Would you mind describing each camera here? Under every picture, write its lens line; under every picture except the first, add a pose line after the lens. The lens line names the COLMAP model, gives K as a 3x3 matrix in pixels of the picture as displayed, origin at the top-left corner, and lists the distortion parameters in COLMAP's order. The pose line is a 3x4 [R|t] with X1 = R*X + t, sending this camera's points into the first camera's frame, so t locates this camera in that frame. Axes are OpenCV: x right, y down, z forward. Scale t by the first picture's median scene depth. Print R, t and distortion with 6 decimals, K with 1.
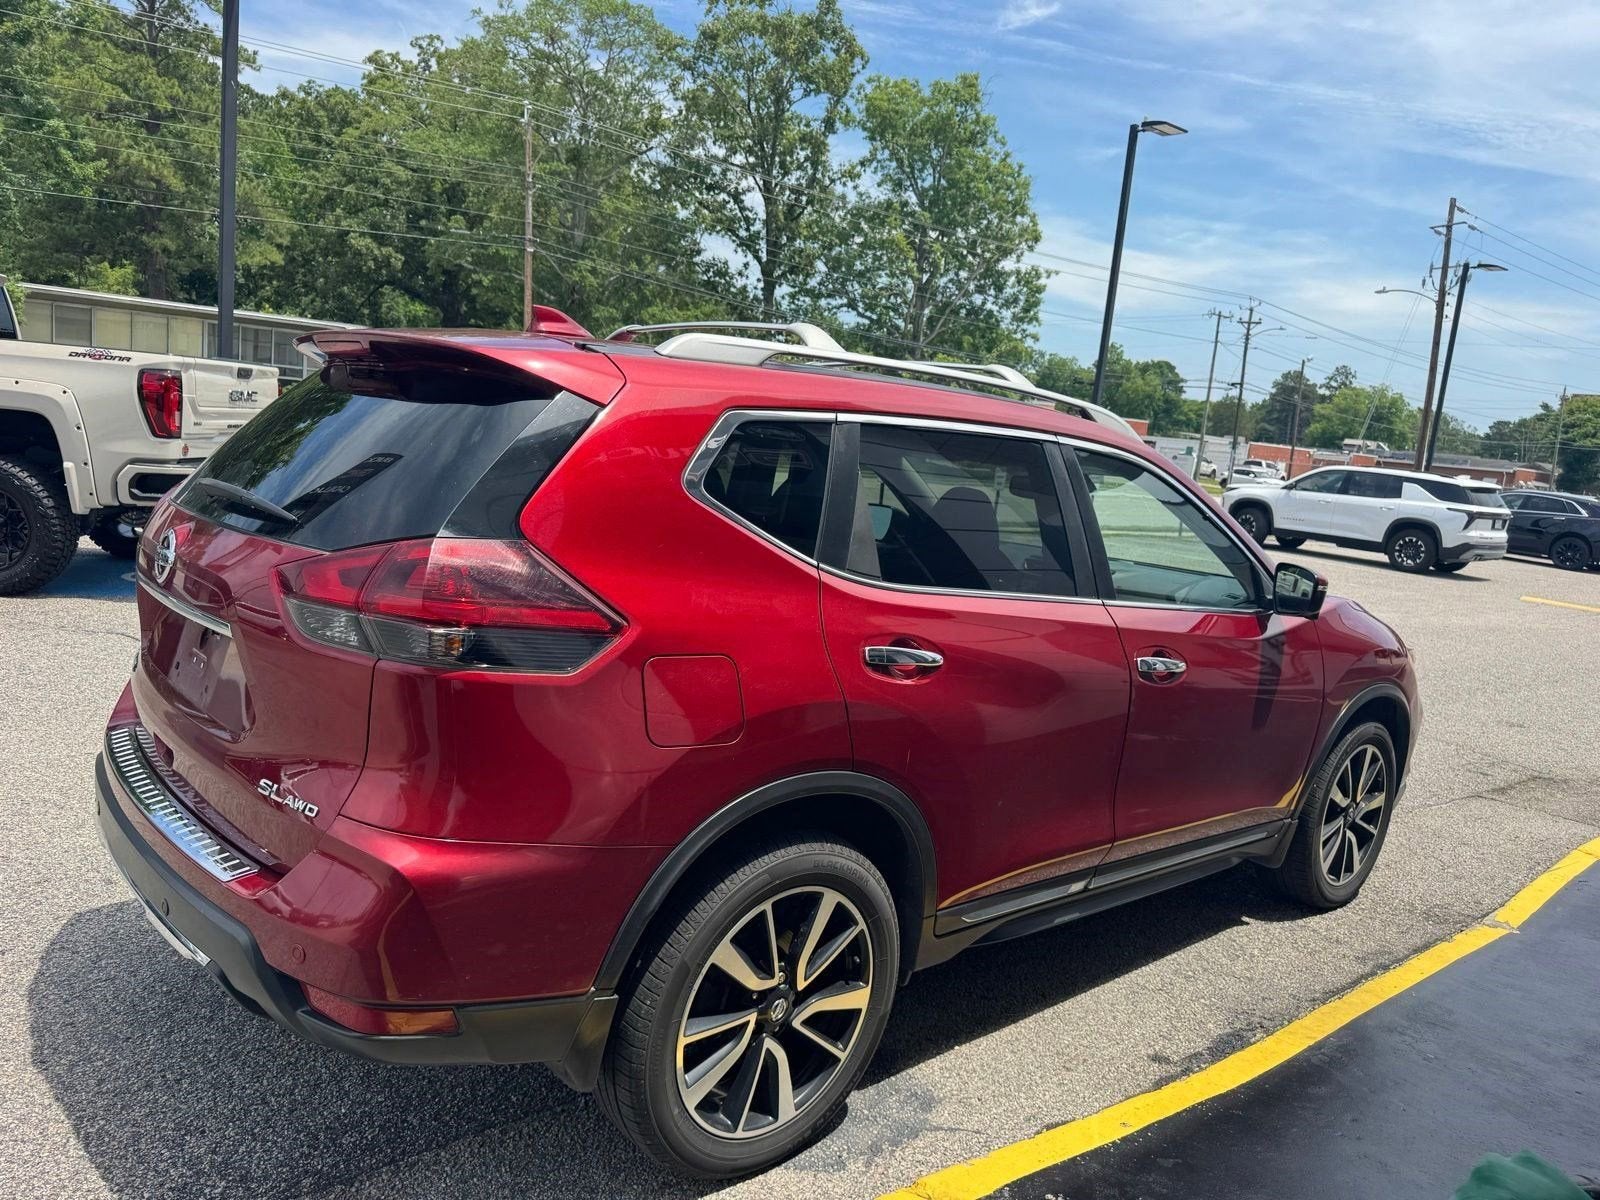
lens RADIAL K [[1143.8, 0, 801.6], [0, 1143.8, 595.8], [0, 0, 1]] dist [0.067031, -0.094401]
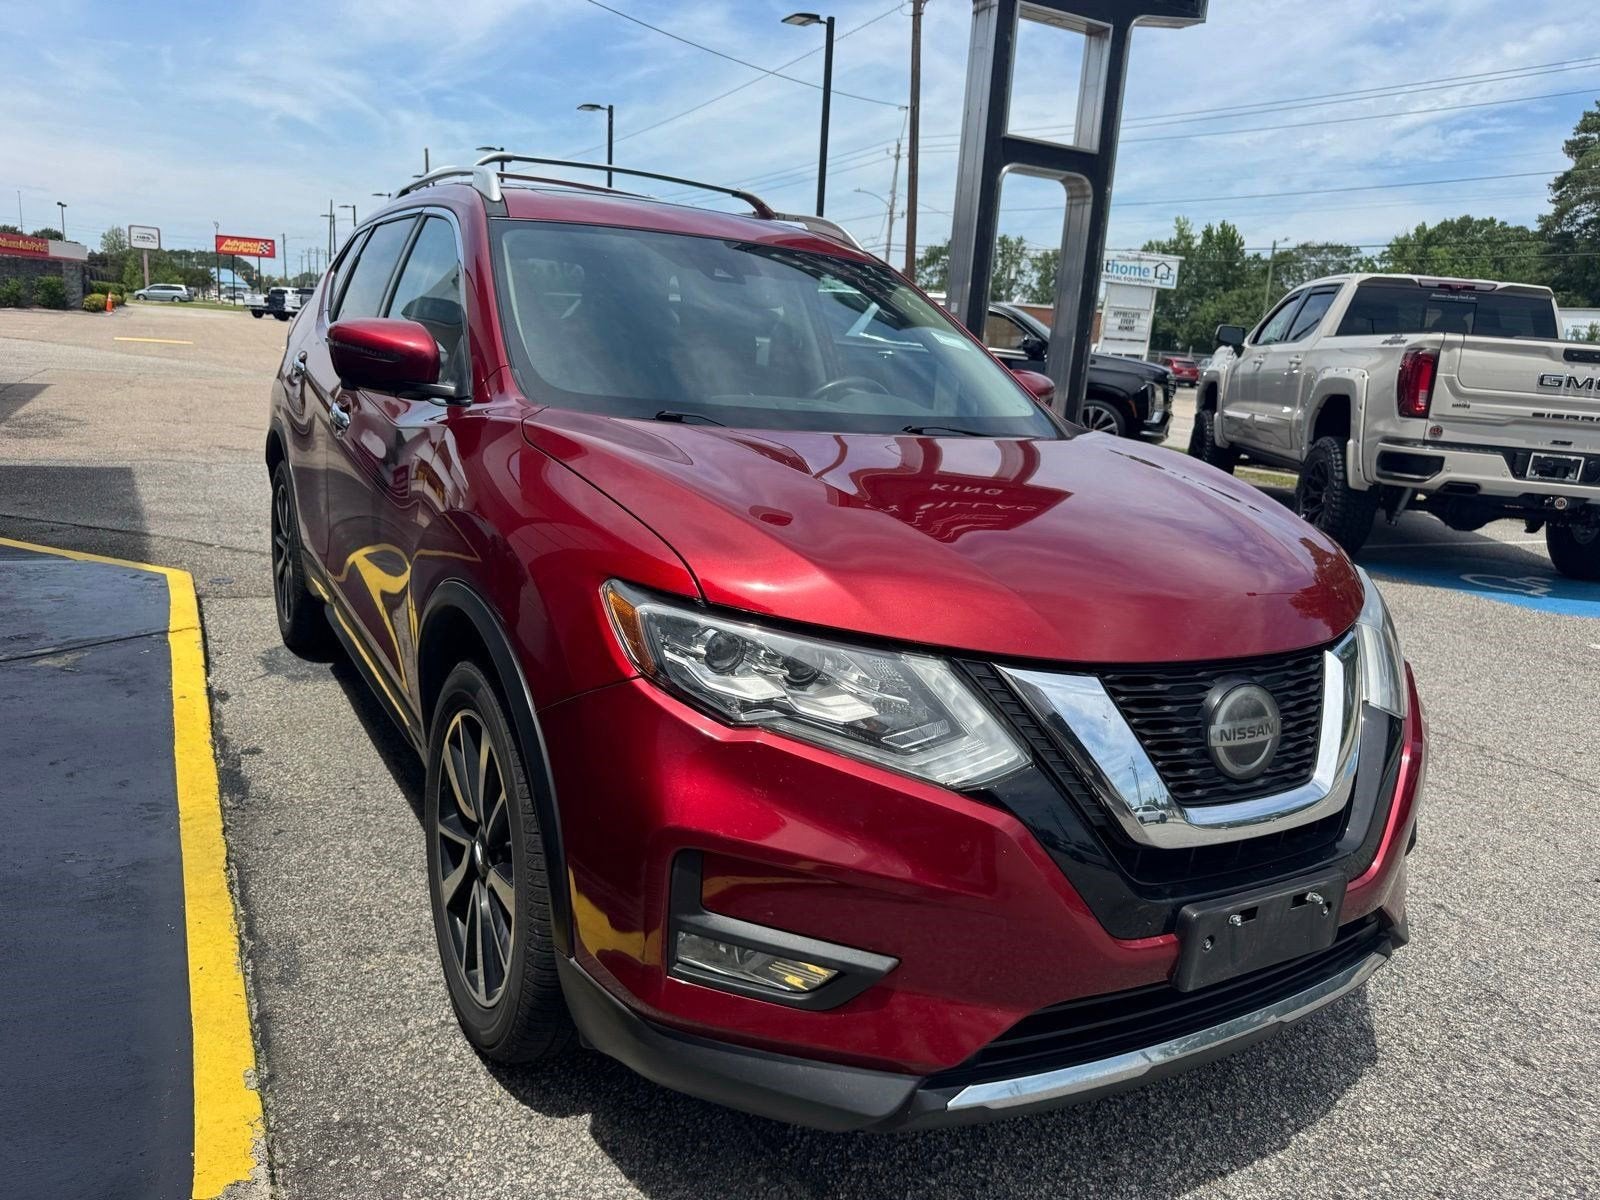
lens RADIAL K [[1134.0, 0, 810.8], [0, 1134.0, 588.5], [0, 0, 1]] dist [0.008706, -0.009141]
pose [[-0.182213, 0.103193, -0.977829, 0.098505], [-0.232241, 0.961823, 0.144781, -0.002661], [0.955438, 0.253473, -0.151291, 0.127456]]
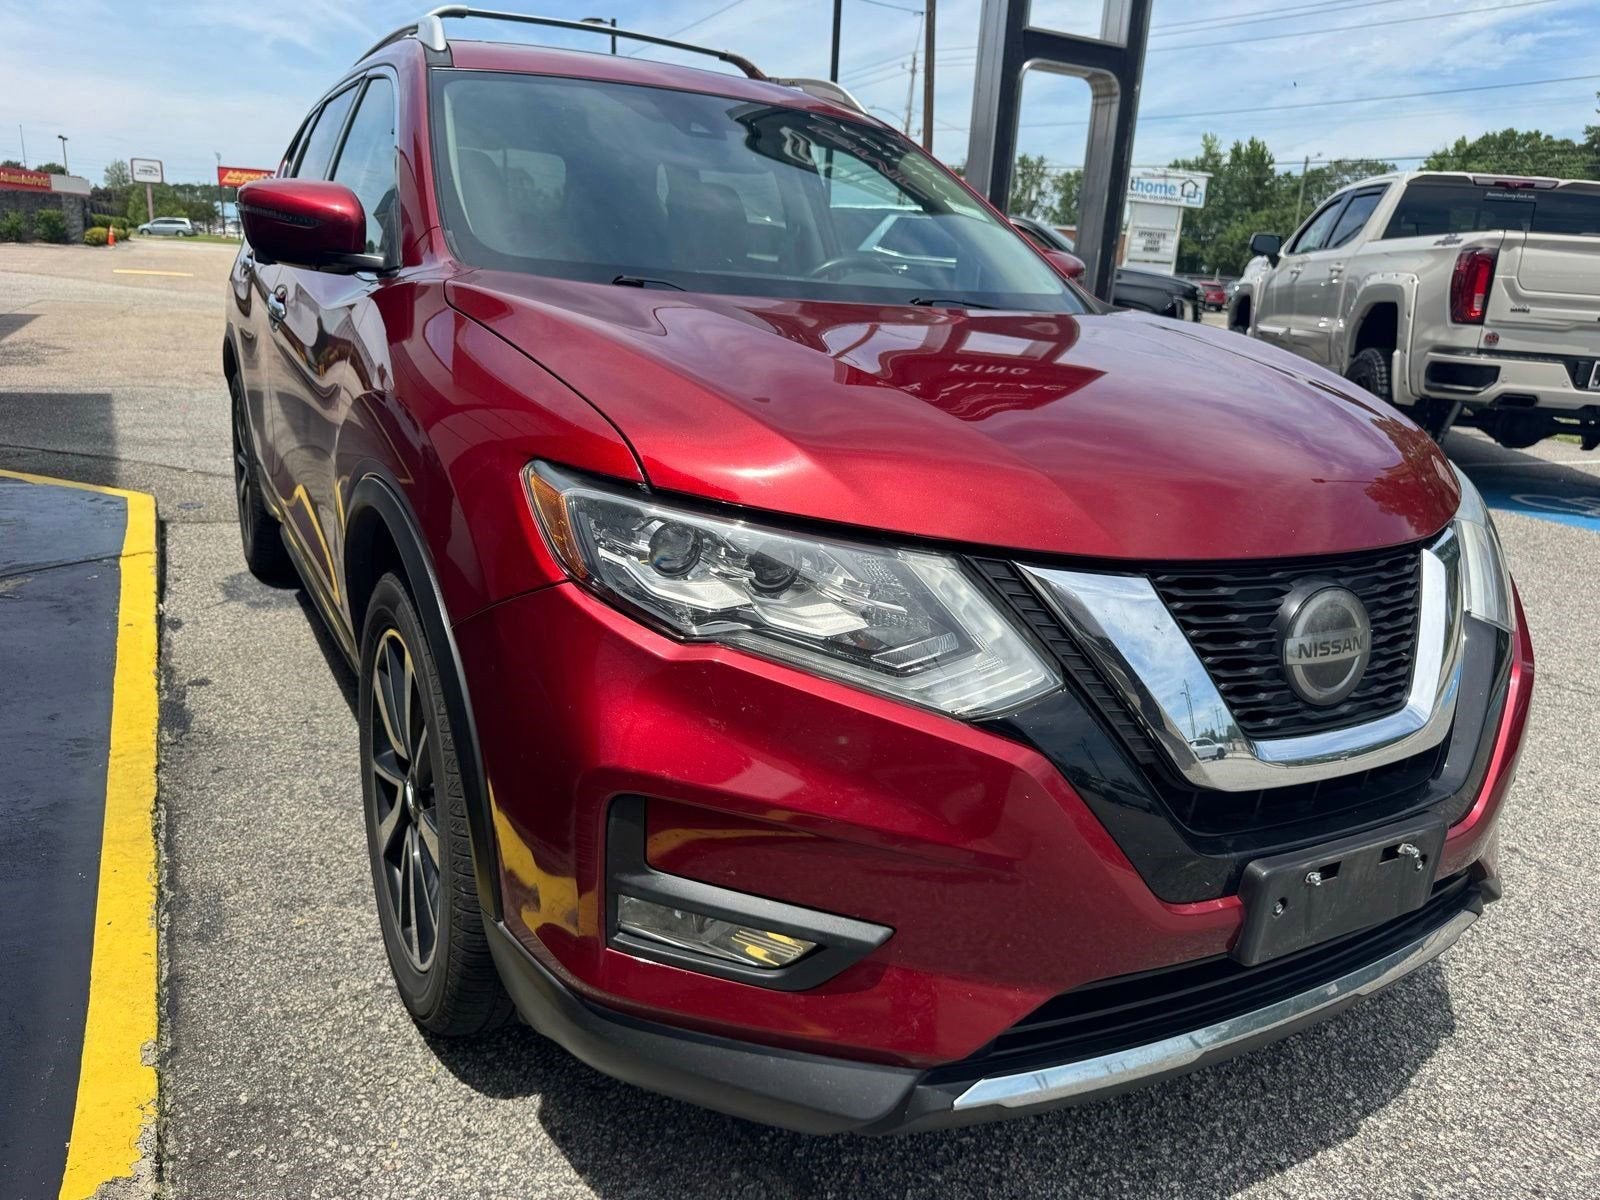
lens RADIAL K [[1142.9, 0, 800.0], [0, 1142.9, 600.0], [0, 0, 1]] dist [-0.009467, 0.008245]
pose [[-0.203848, 0.168869, -0.964328, 0.090414], [-0.222548, 0.951230, 0.213619, -0.000216], [0.953372, 0.258155, -0.156325, 0.127808]]
